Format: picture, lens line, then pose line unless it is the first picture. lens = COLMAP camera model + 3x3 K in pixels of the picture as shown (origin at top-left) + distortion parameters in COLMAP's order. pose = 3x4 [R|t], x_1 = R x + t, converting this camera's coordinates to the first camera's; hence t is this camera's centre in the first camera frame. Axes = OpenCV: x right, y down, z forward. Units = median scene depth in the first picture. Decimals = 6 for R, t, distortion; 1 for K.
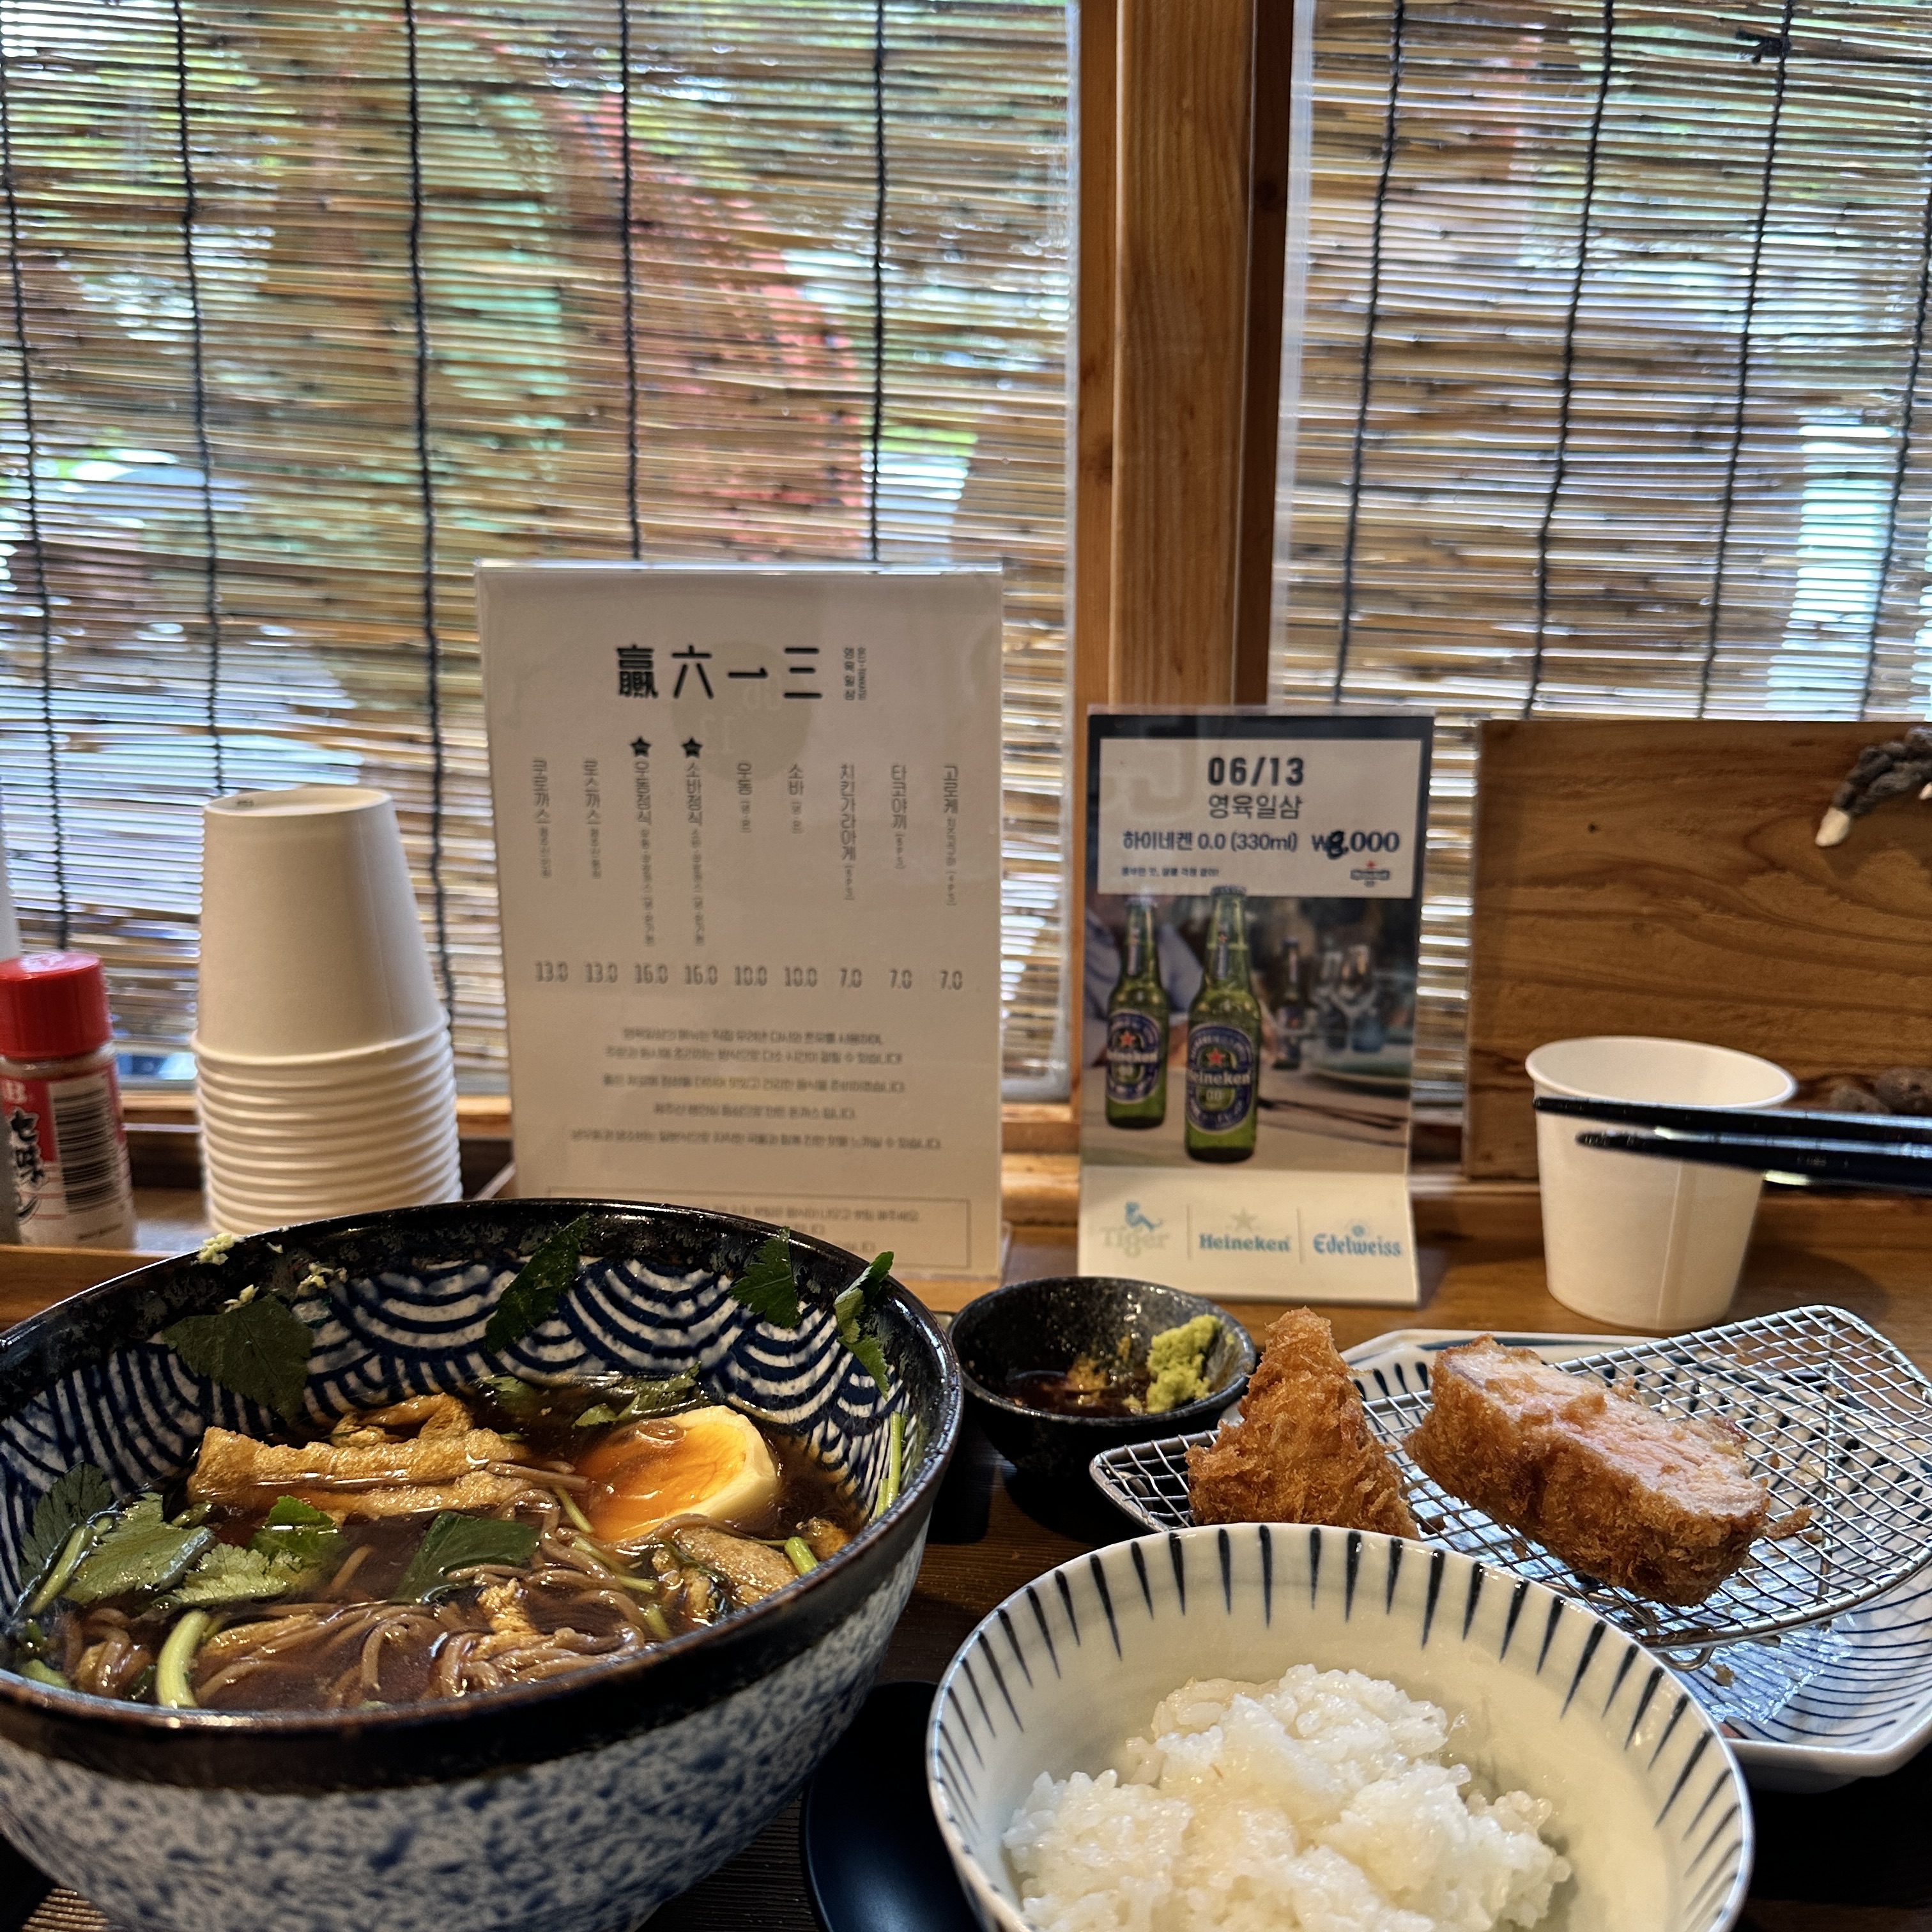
lens RADIAL K [[1866.5, 0, 1008.3], [0, 1866.5, 929.0], [0, 0, 1]] dist [0.001722, 0.000000]
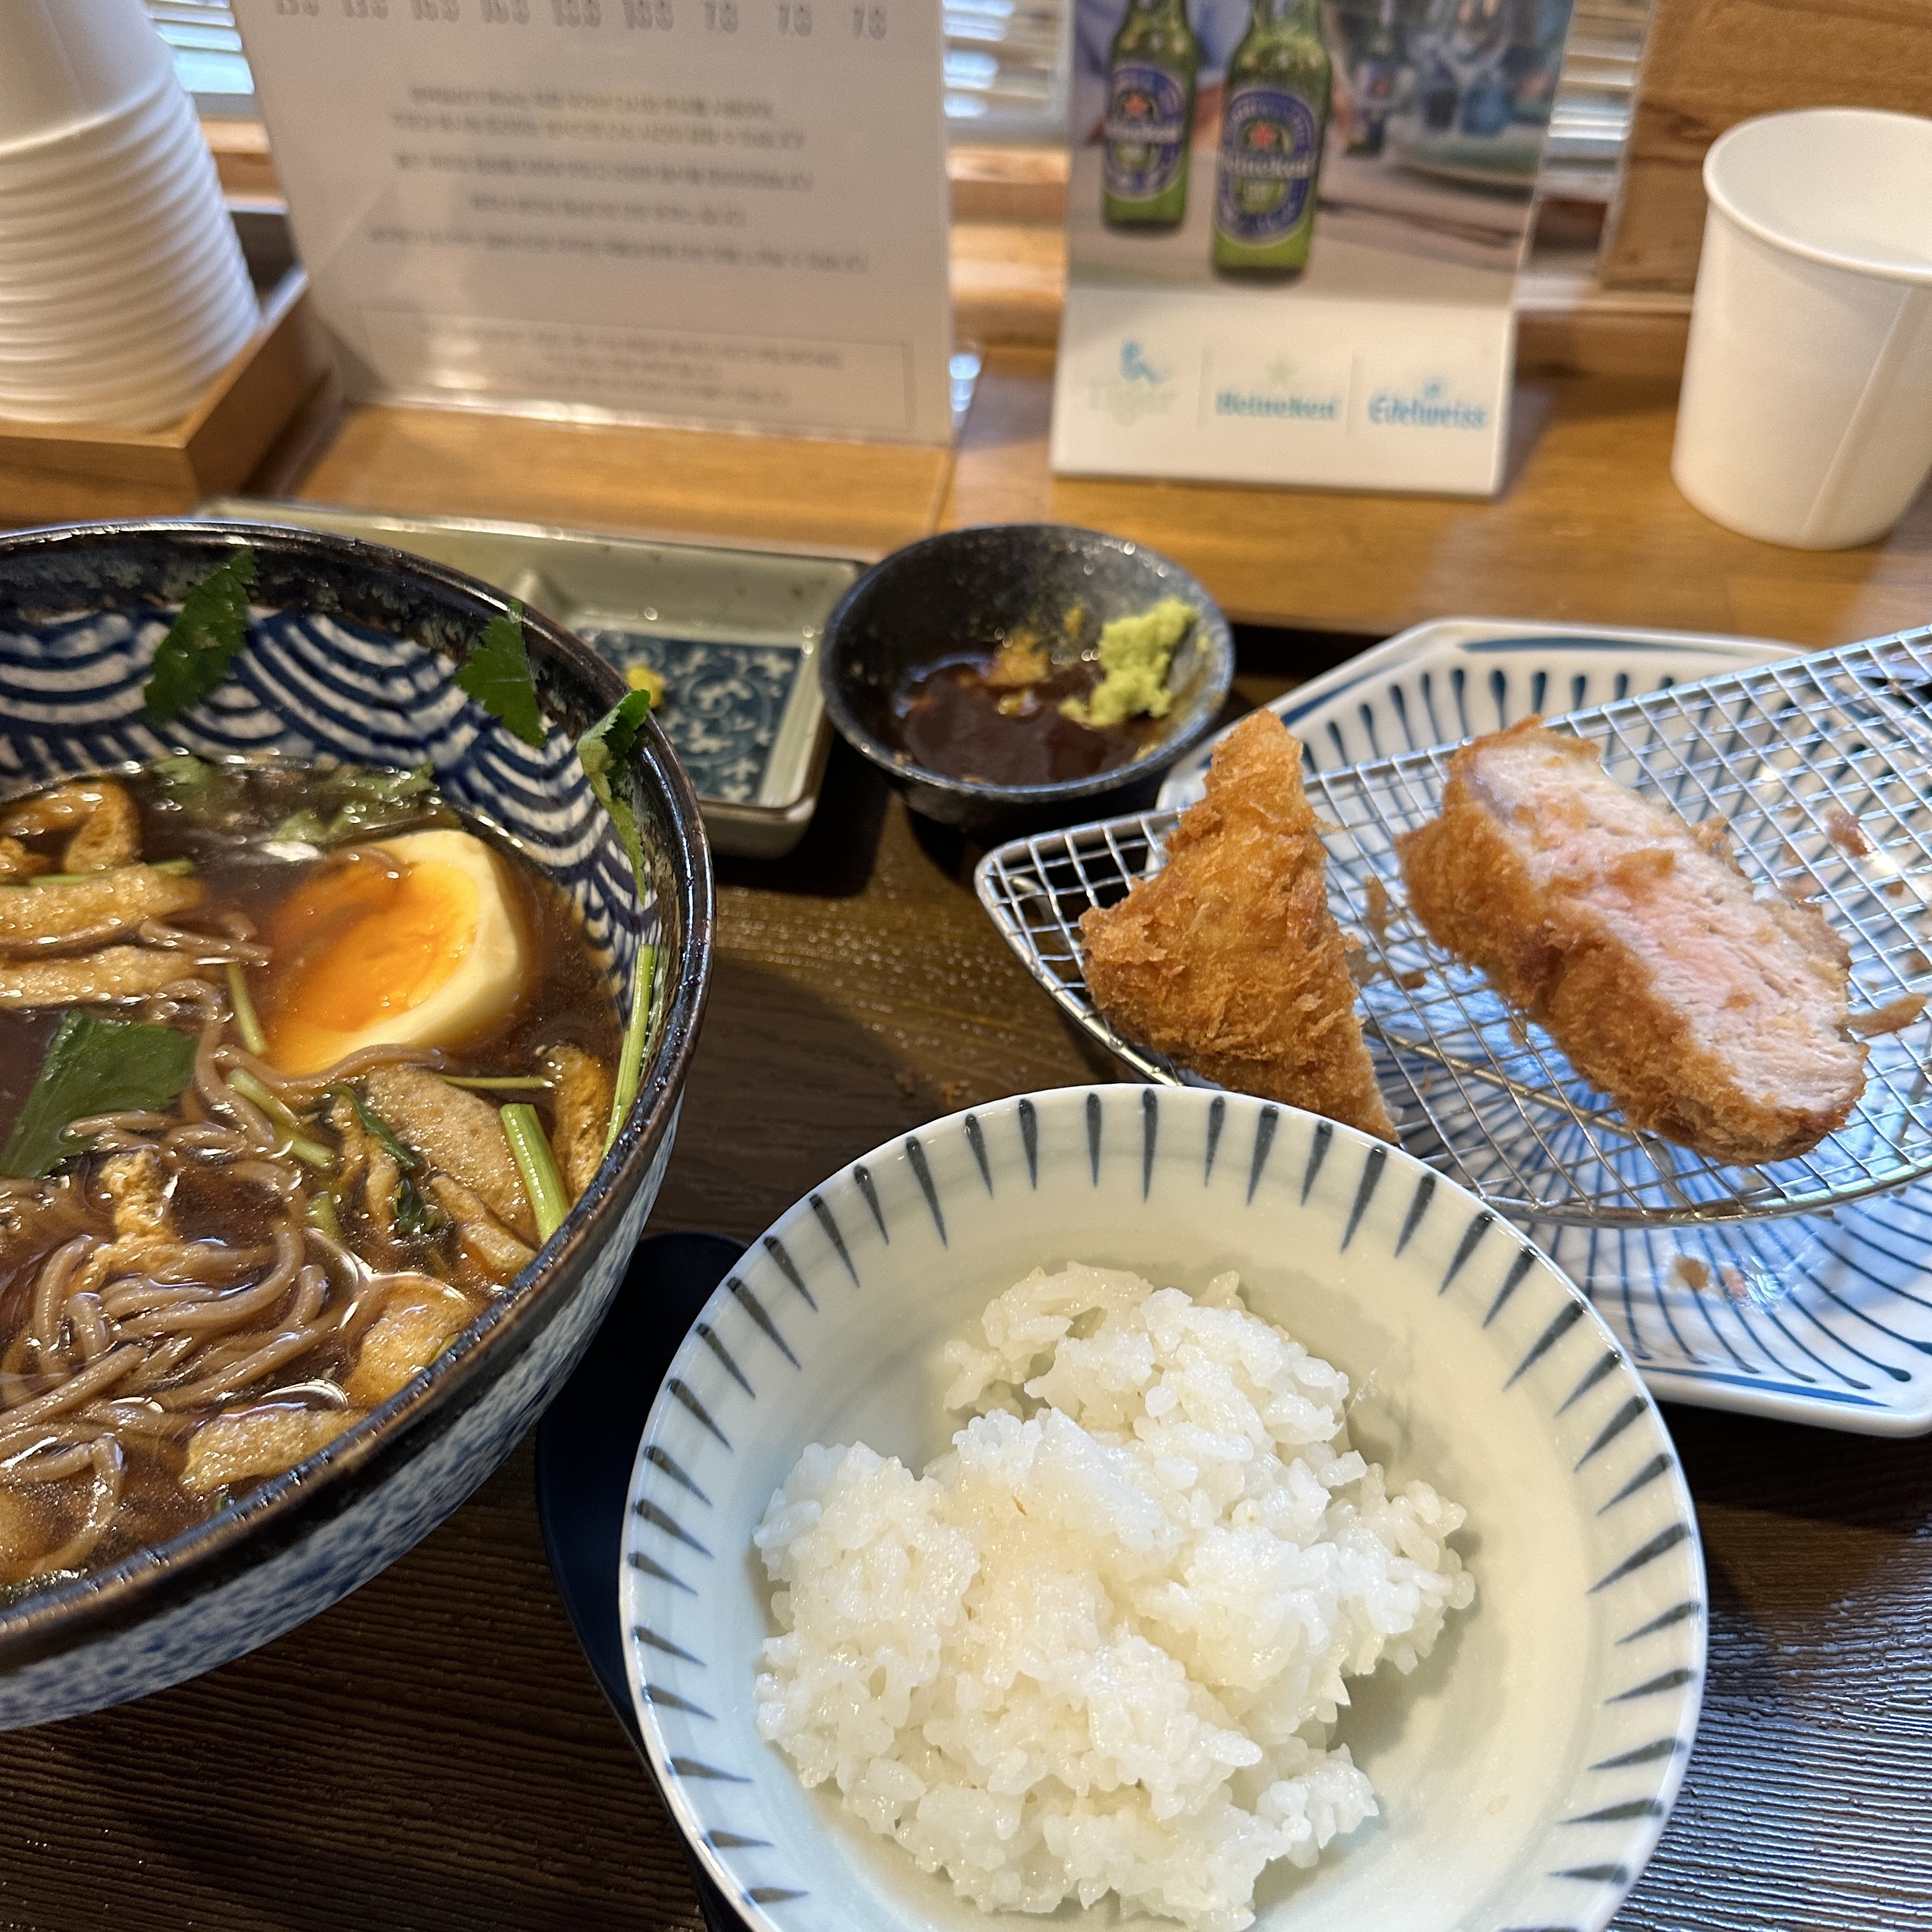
lens RADIAL K [[1866.5, 0, 1009.3], [0, 1866.5, 984.7], [0, 0, 1]] dist [0.001722, 0.000000]
pose [[0.997645, 0.046364, -0.050545, 0.101554], [-0.007619, 0.807272, 0.590130, -0.130633], [0.068164, -0.588355, 0.805724, 0.370522]]
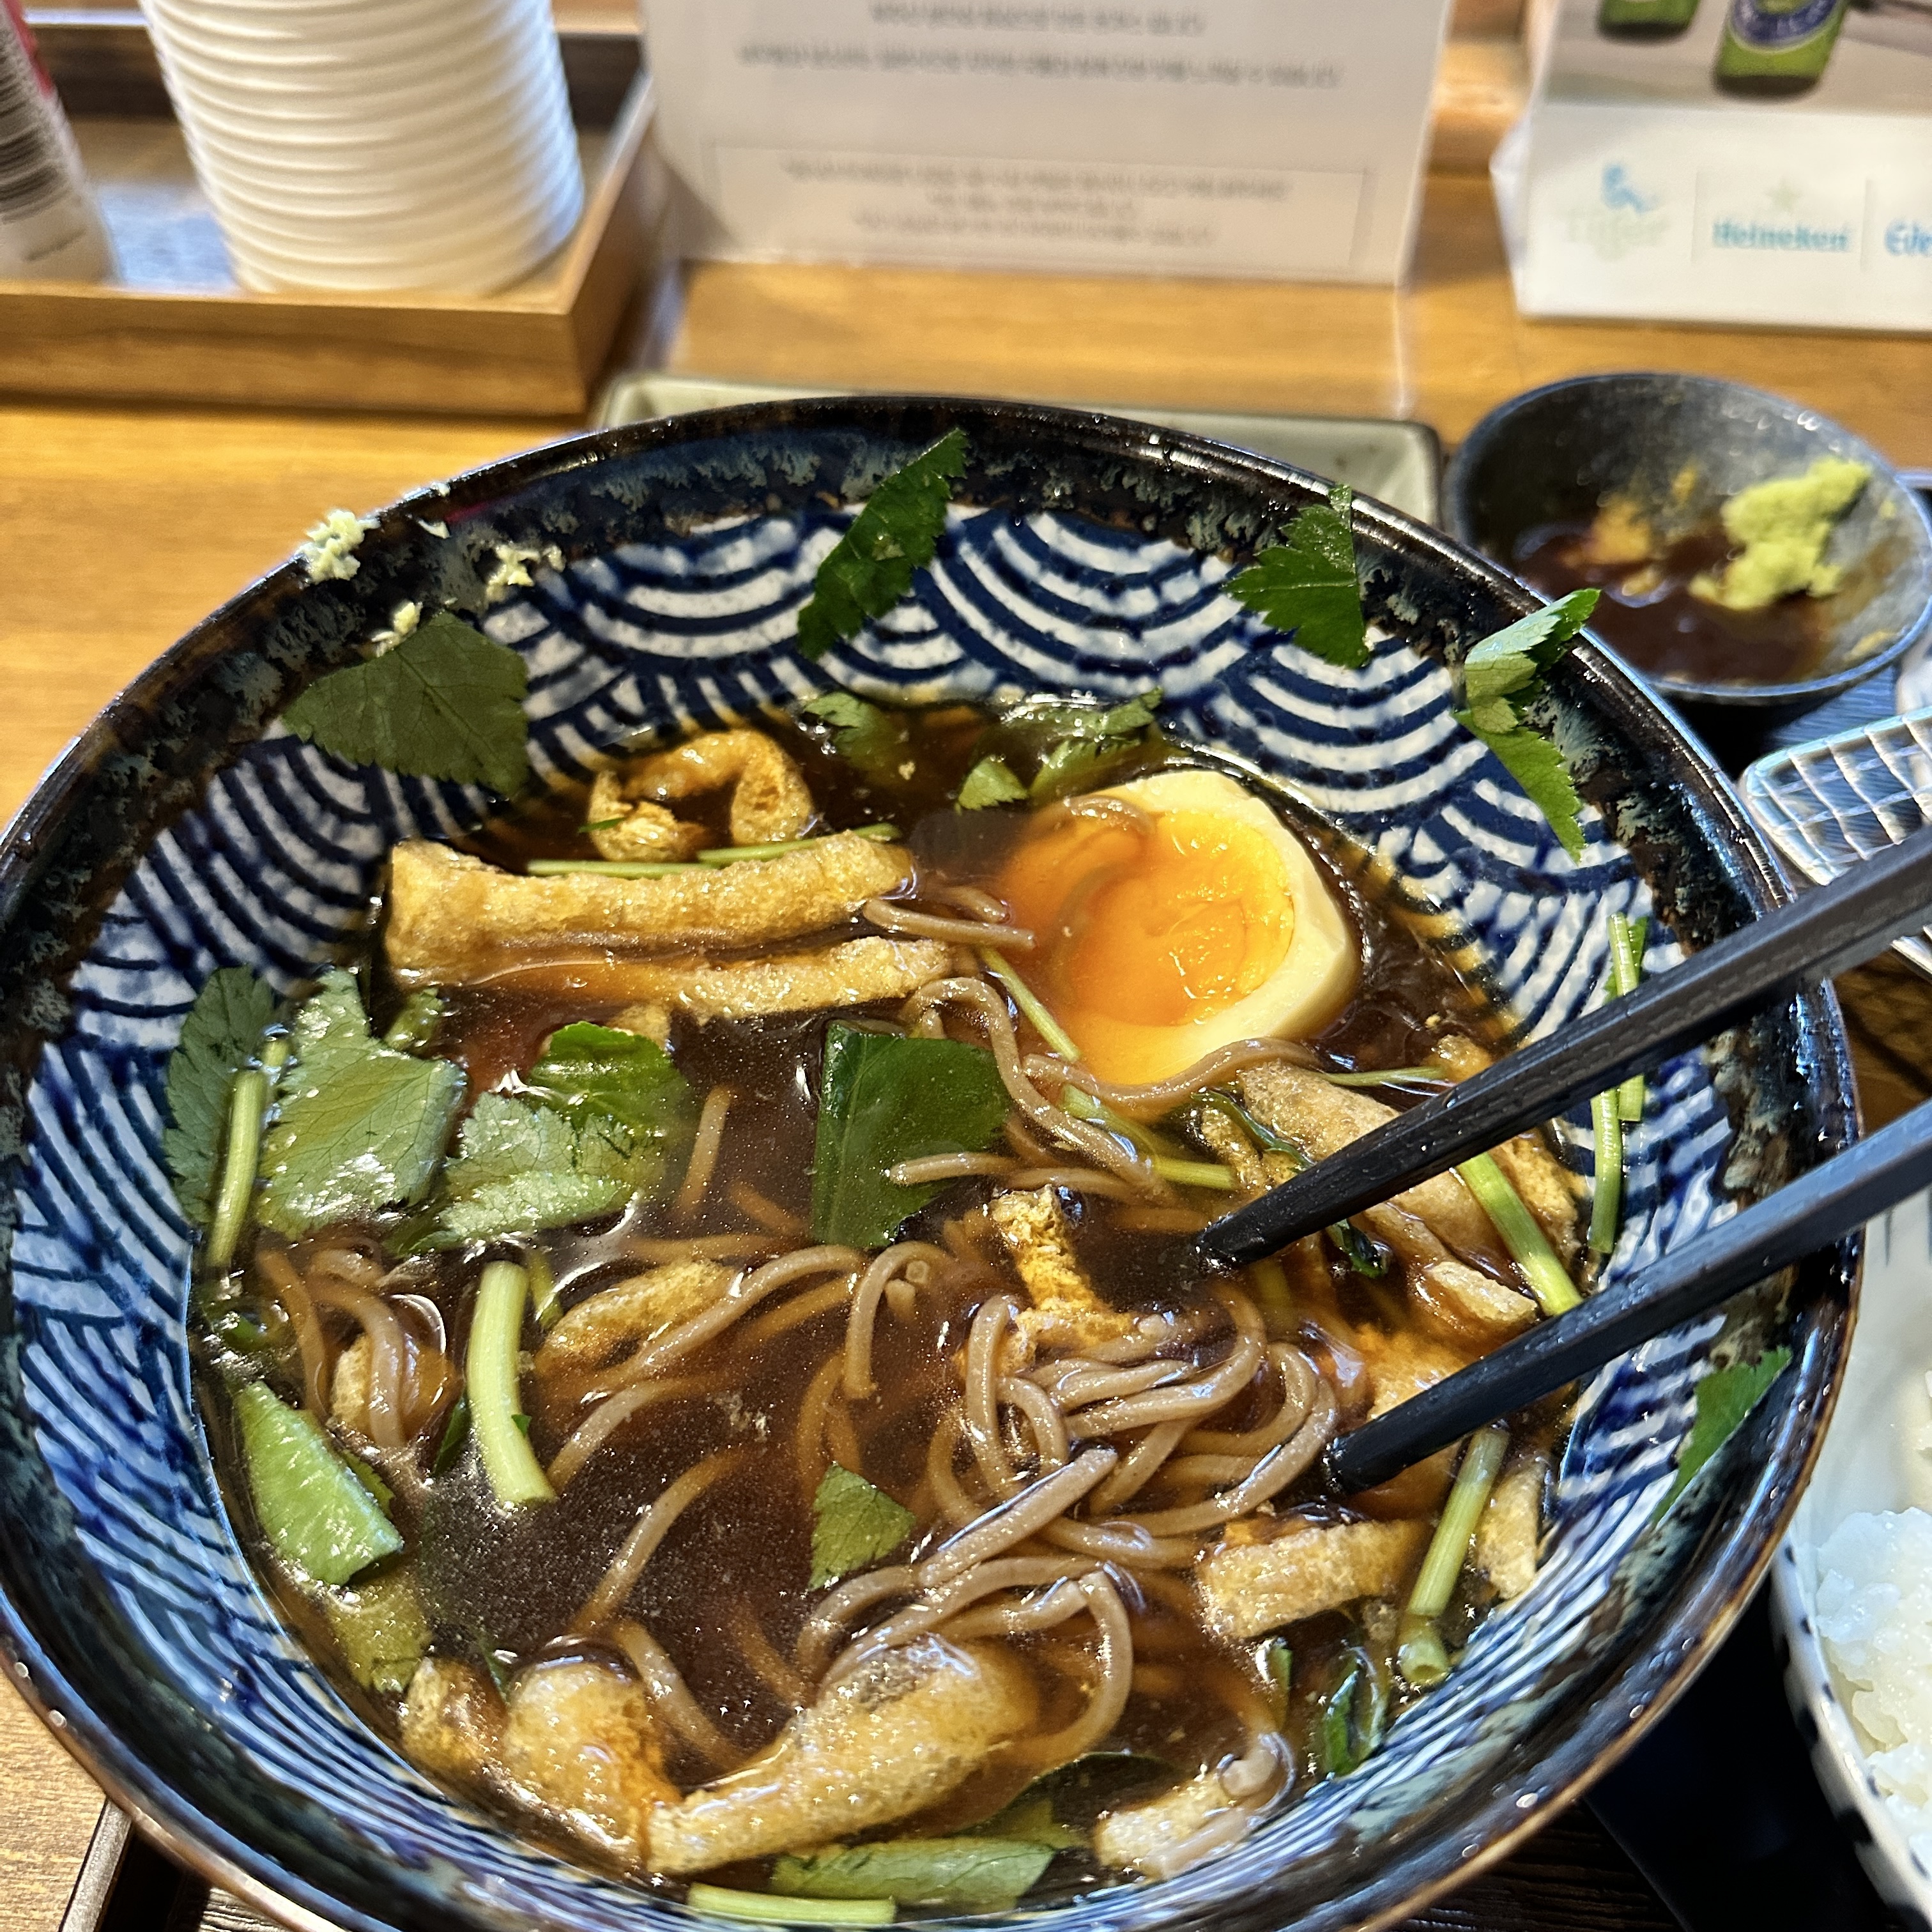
lens RADIAL K [[1925.6, 0, 992.5], [0, 1925.6, 942.5], [0, 0, 1]] dist [0.025625, 0.000000]
pose [[0.999927, 0.007203, -0.009679, -0.212663], [0.000353, 0.784414, 0.620237, -0.088275], [0.012060, -0.620195, 0.784355, 0.458091]]
